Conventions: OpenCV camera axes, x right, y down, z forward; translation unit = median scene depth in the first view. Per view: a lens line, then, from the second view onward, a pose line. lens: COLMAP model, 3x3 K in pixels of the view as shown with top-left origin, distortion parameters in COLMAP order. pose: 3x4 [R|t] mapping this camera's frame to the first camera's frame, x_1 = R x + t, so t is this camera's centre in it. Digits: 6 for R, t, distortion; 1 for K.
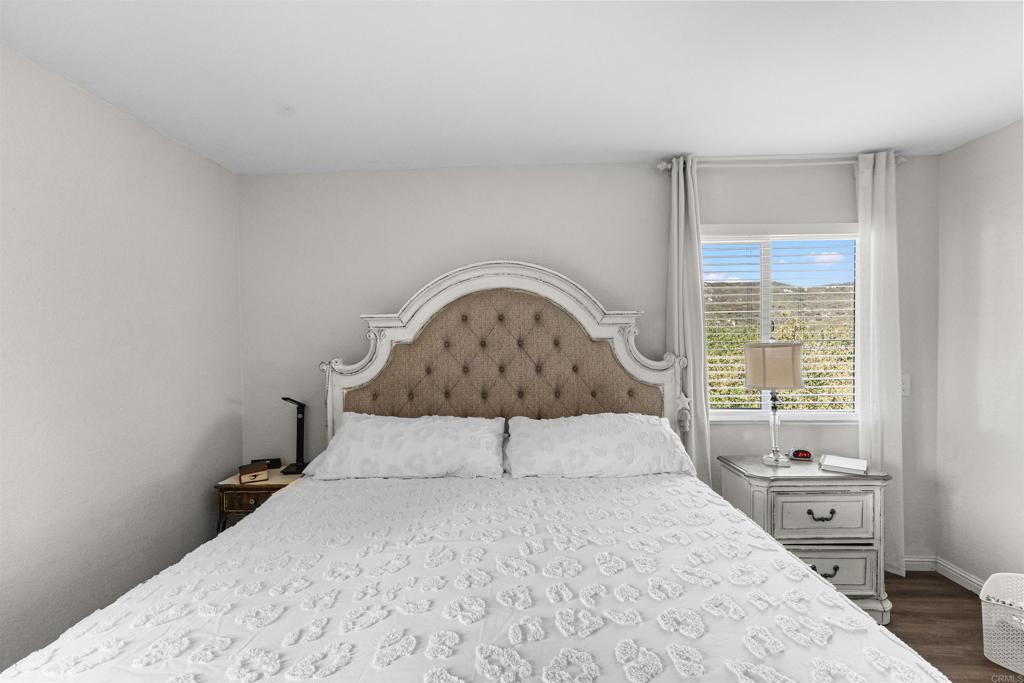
lens RADIAL K [[478.9, 0, 517.3], [0, 478.9, 347.5], [0, 0, 1]] dist [-0.002234, 0.000206]
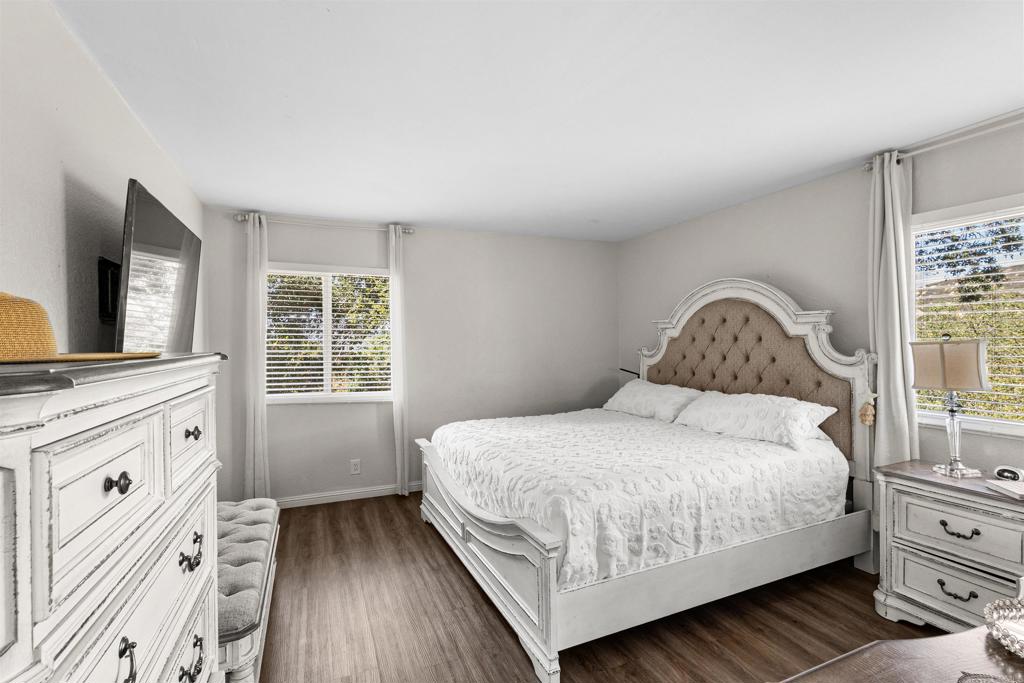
lens RADIAL K [[510.5, 0, 509.0], [0, 510.5, 336.5], [0, 0, 1]] dist [-0.003738, 0.011344]
pose [[0.413154, 0.001458, -0.910660, 1.040326], [-0.008711, 0.999959, -0.002351, -0.006713], [0.910620, 0.008904, 0.413150, -0.160384]]
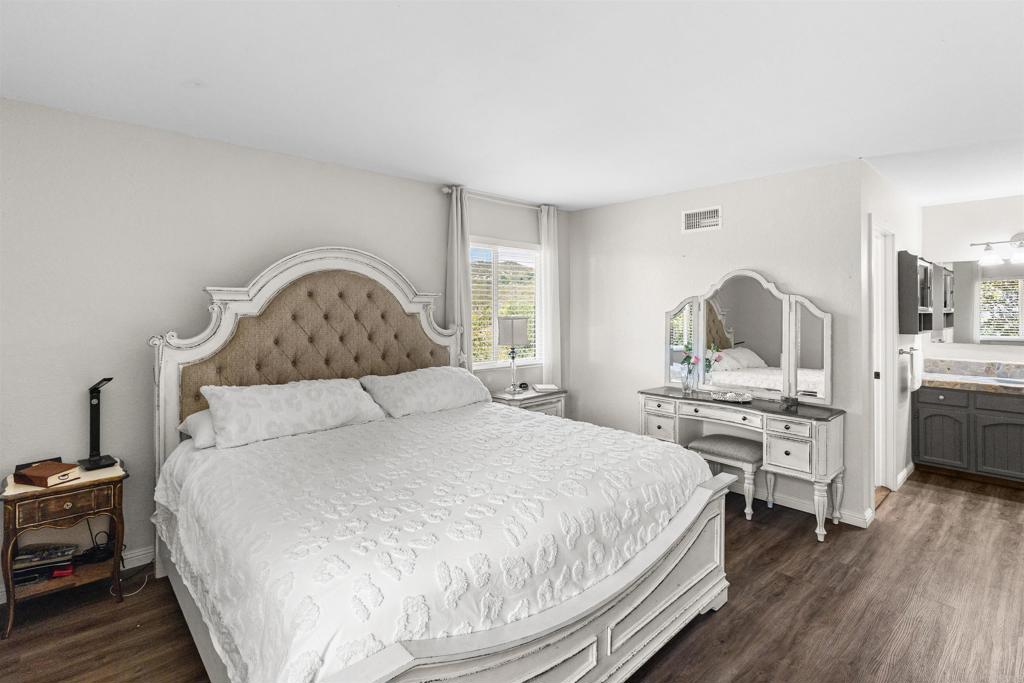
lens RADIAL K [[483.6, 0, 522.2], [0, 483.6, 311.6], [0, 0, 1]] dist [0.001062, 0.000313]
pose [[0.705425, 0.009563, 0.708720, -0.564110], [0.004628, 0.999826, -0.018097, 0.002817], [-0.708769, 0.016046, 0.705258, -0.155680]]
